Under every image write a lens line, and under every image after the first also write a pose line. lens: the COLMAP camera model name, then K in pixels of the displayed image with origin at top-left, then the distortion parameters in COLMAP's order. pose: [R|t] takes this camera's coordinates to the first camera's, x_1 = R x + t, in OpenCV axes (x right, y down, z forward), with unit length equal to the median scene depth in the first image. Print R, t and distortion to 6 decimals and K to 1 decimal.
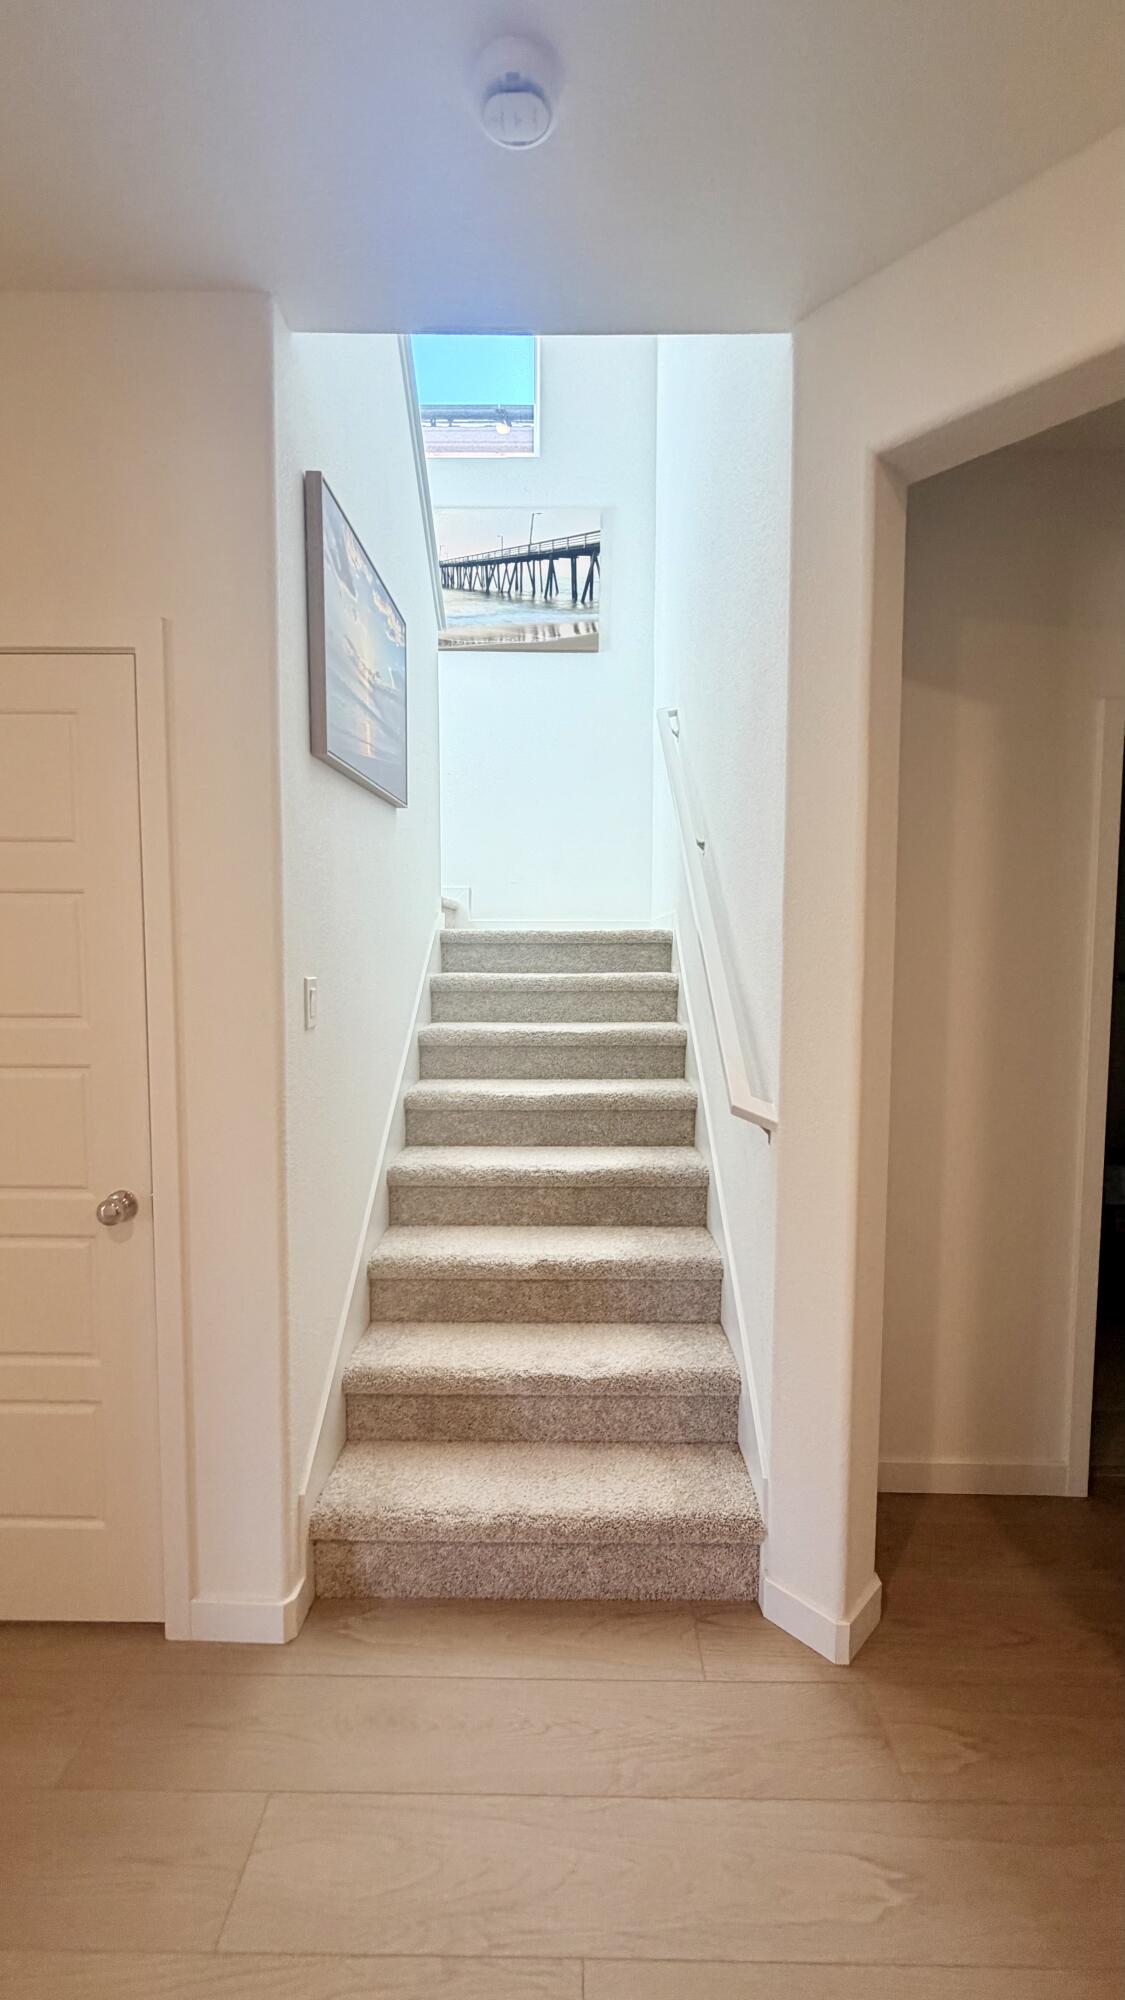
lens RADIAL K [[799.4, 0, 565.0], [0, 799.4, 998.3], [0, 0, 1]] dist [0.003465, 0.000086]
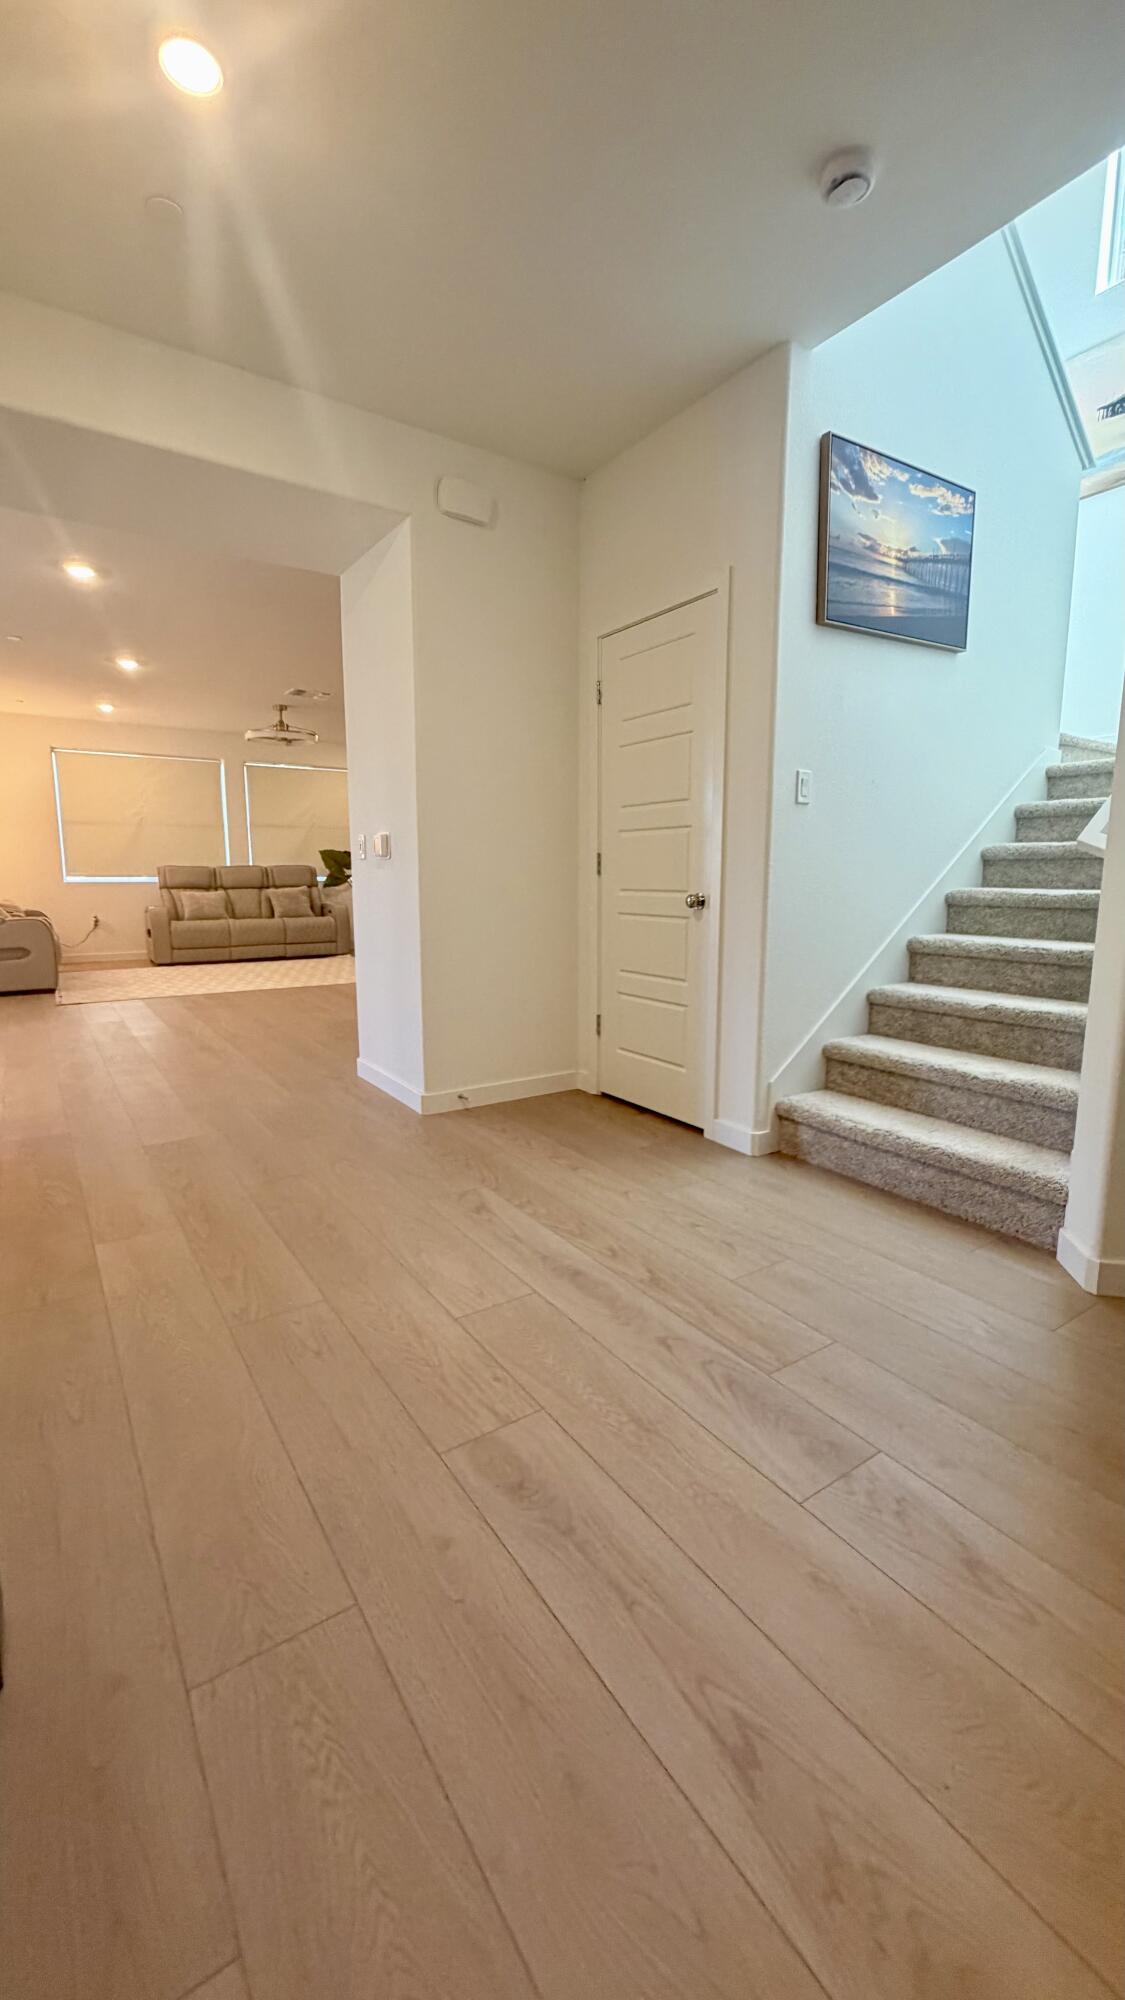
lens RADIAL K [[799.4, 0, 565.0], [0, 799.4, 998.3], [0, 0, 1]] dist [0.003465, 0.000086]
pose [[0.565712, 0.120302, -0.815780, 0.755965], [-0.049276, 0.992465, 0.112186, 0.264303], [0.823129, -0.023266, 0.567377, -0.305235]]
